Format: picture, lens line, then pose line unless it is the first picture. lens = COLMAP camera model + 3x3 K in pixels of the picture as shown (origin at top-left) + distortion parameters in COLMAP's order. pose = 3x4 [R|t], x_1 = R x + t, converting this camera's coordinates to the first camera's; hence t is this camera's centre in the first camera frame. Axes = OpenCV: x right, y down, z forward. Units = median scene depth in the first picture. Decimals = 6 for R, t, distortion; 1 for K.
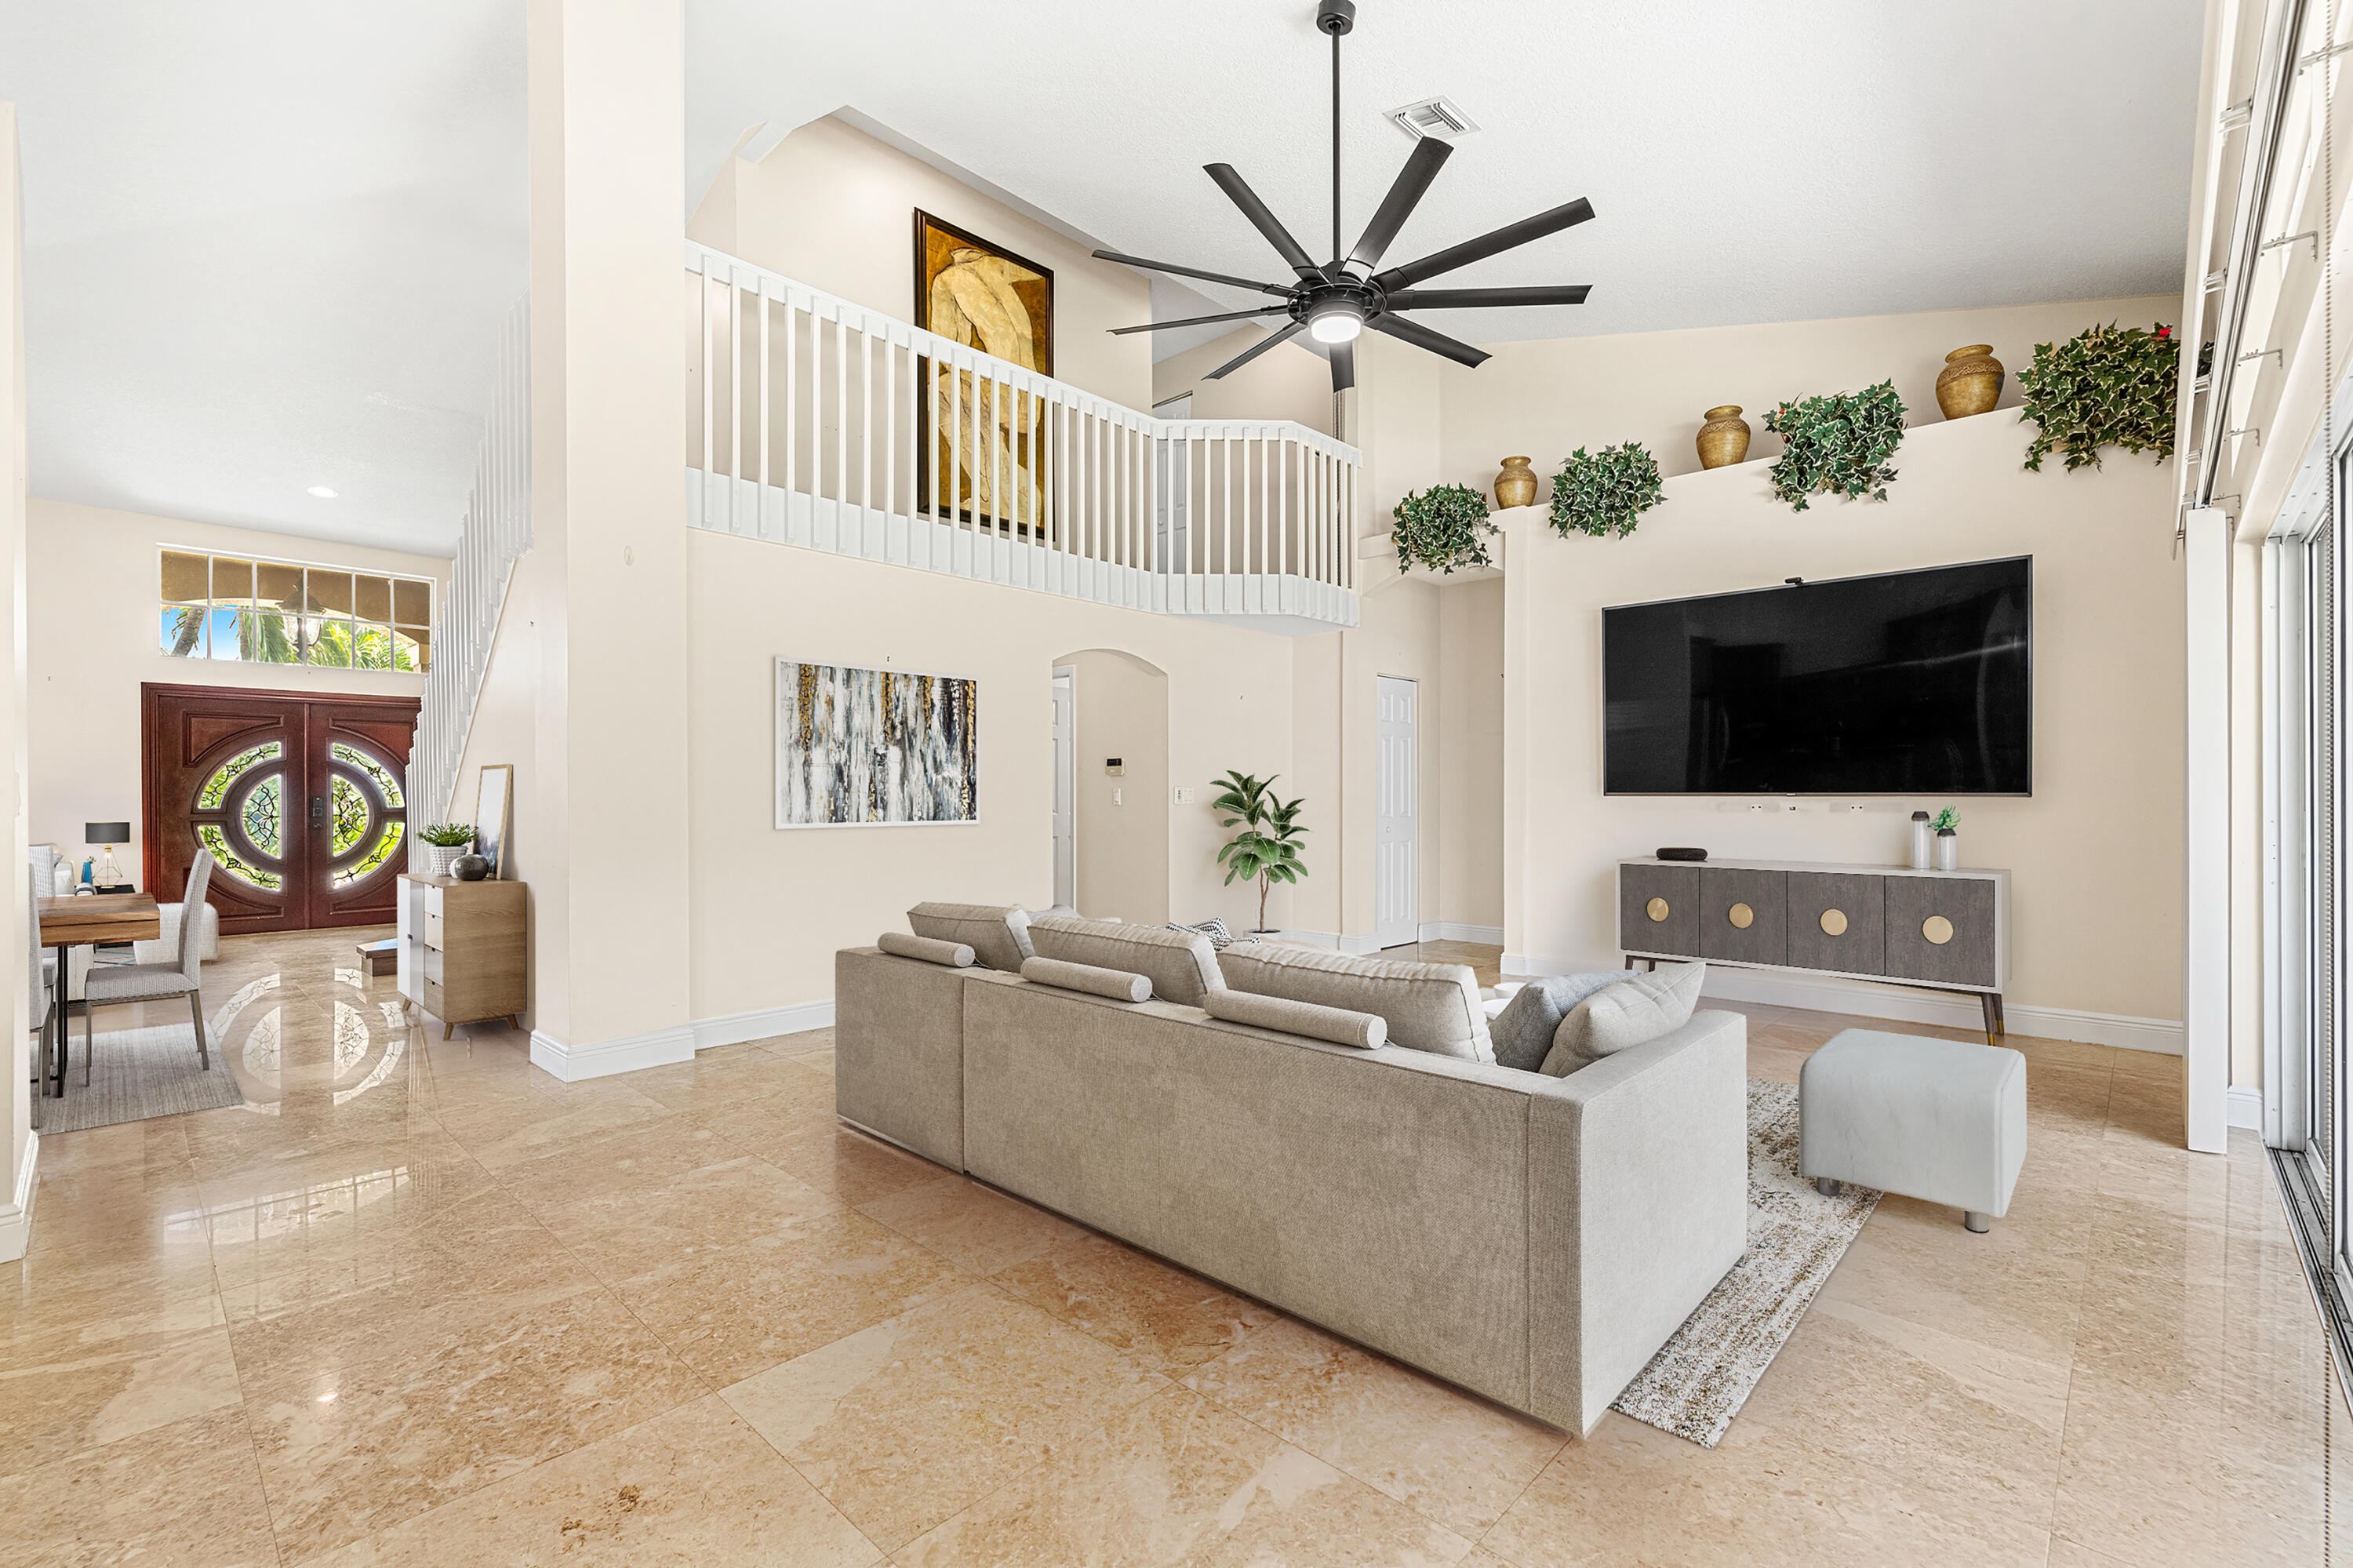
lens RADIAL K [[1035.5, 0, 1168.2], [0, 1035.5, 806.5], [0, 0, 1]] dist [-0.003644, -0.001120]
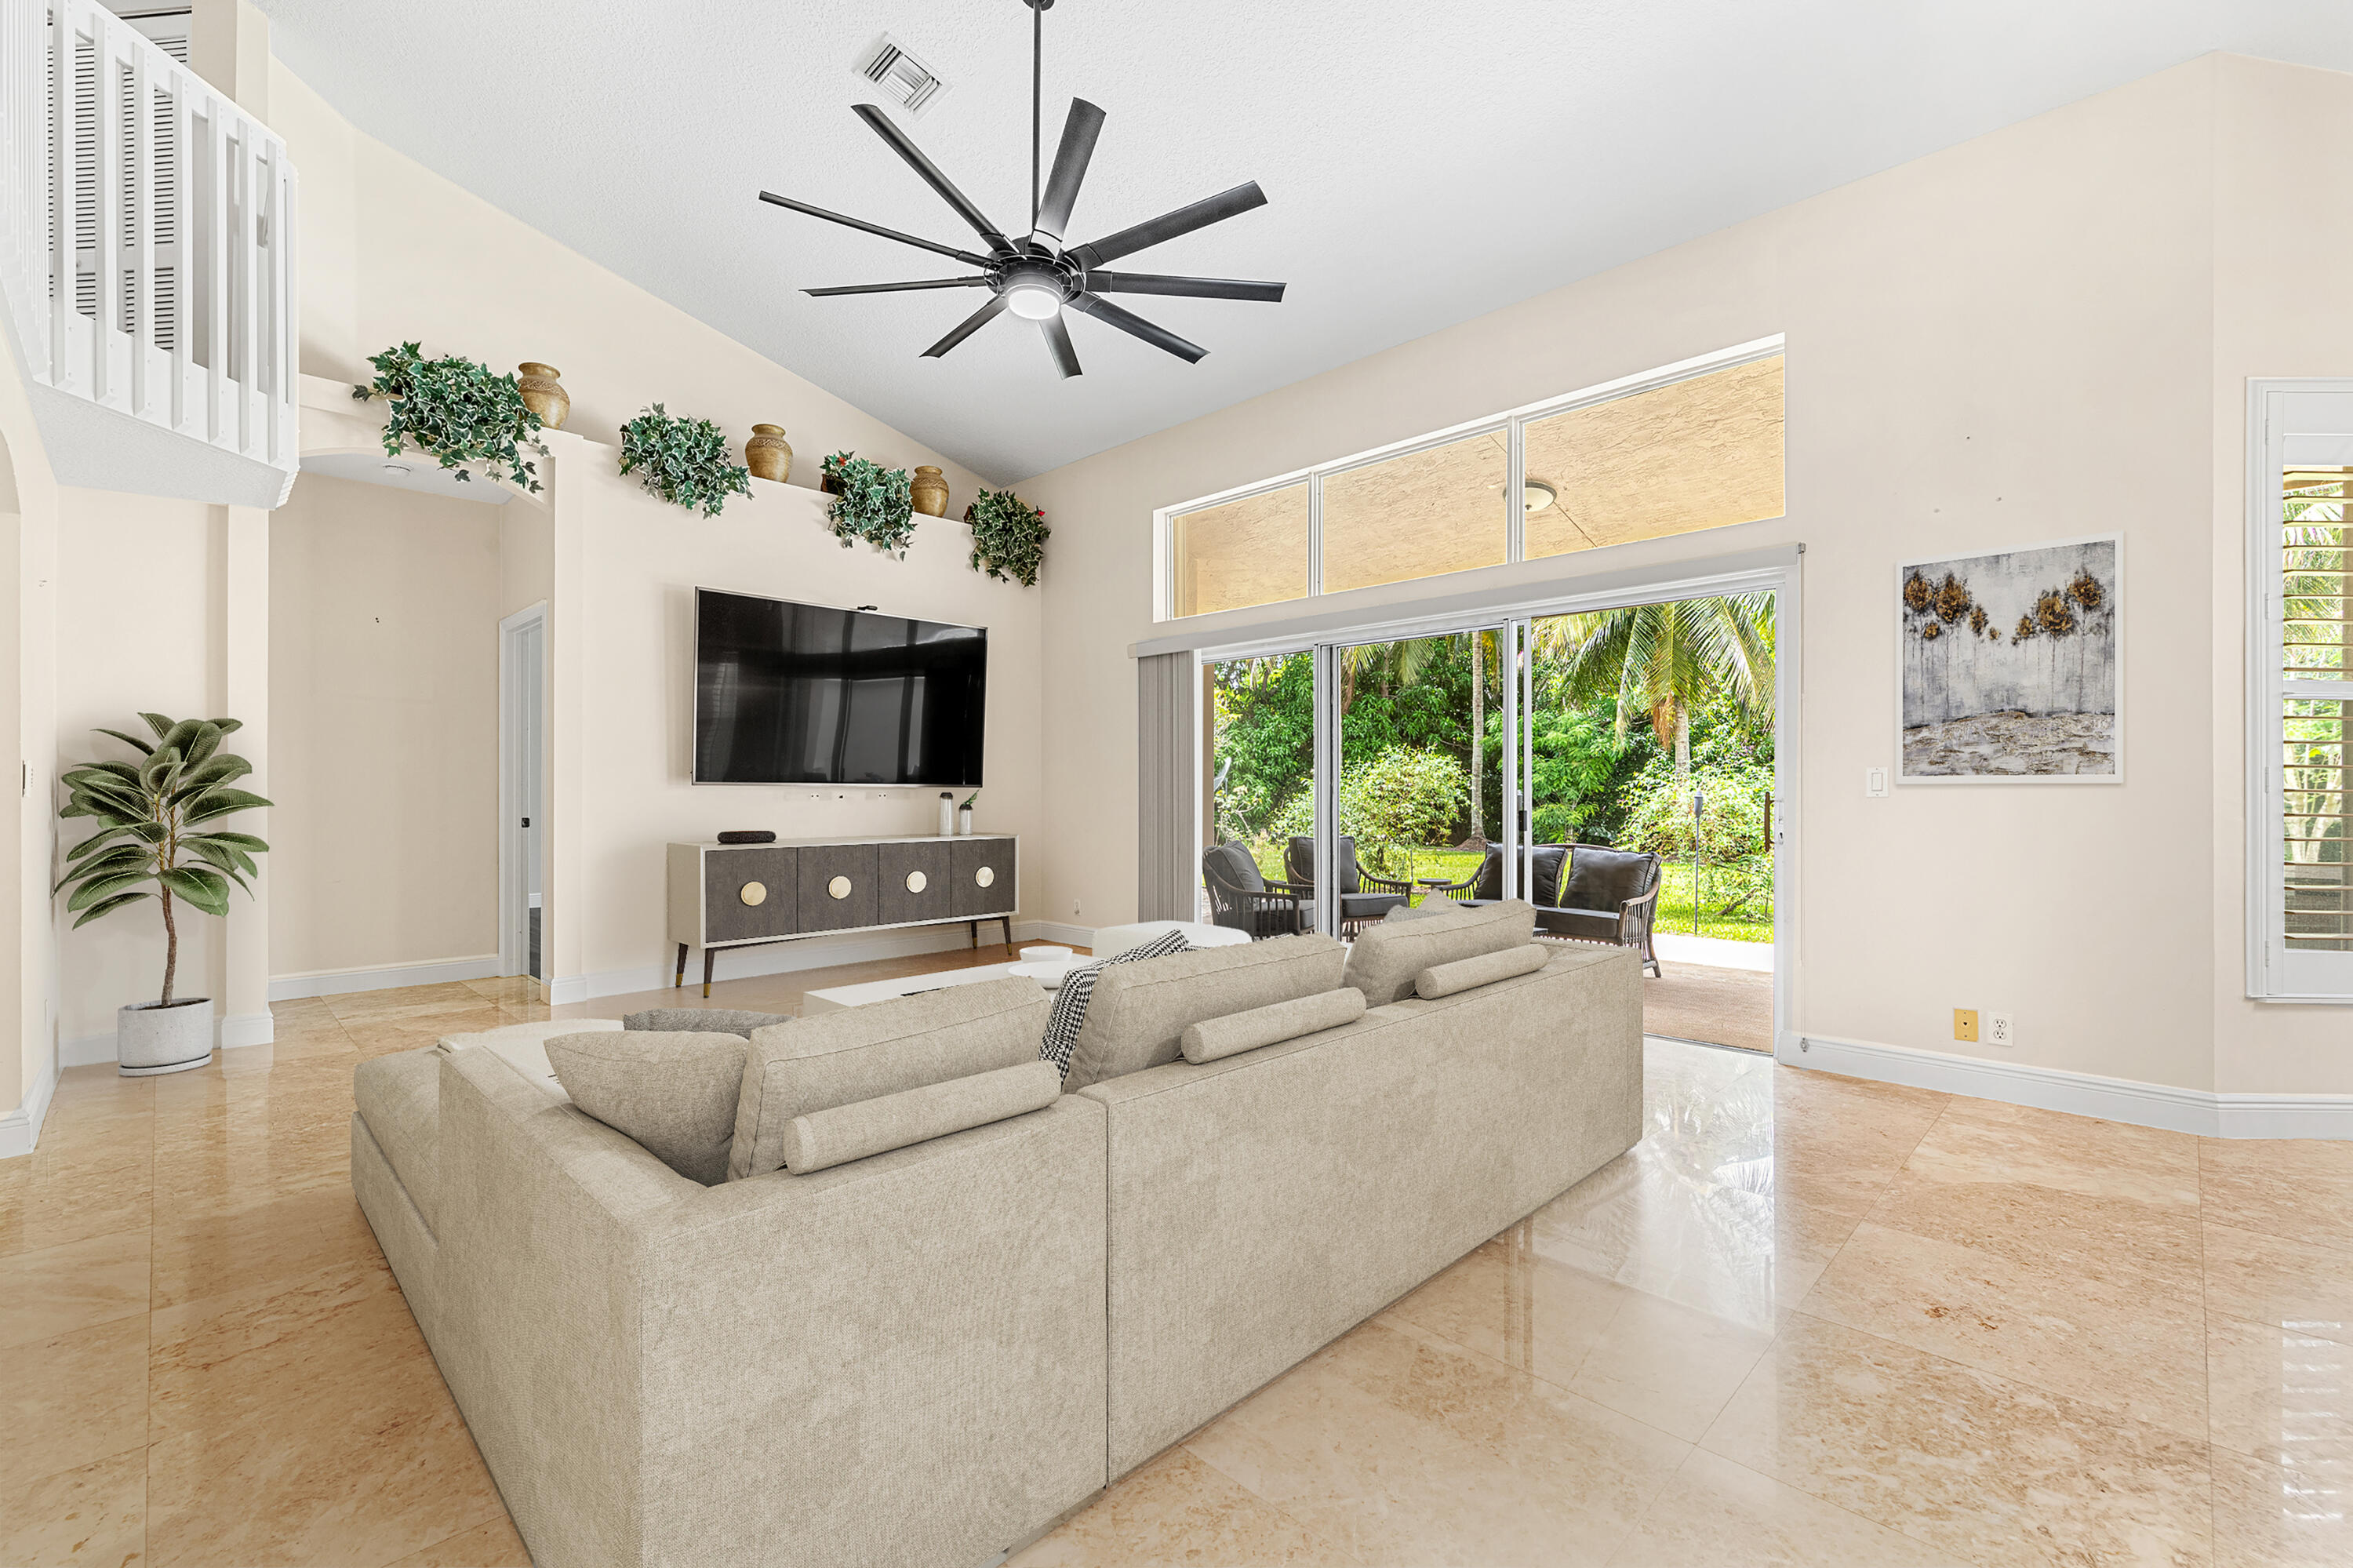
lens RADIAL K [[1010.8, 0, 1172.0], [0, 1010.8, 786.0], [0, 0, 1]] dist [0.000546, -0.000249]
pose [[0.012739, 0.001457, 0.999918, -0.994195], [-0.000321, 0.999999, -0.001453, -0.009227], [-0.999919, -0.000303, 0.012739, 1.061274]]
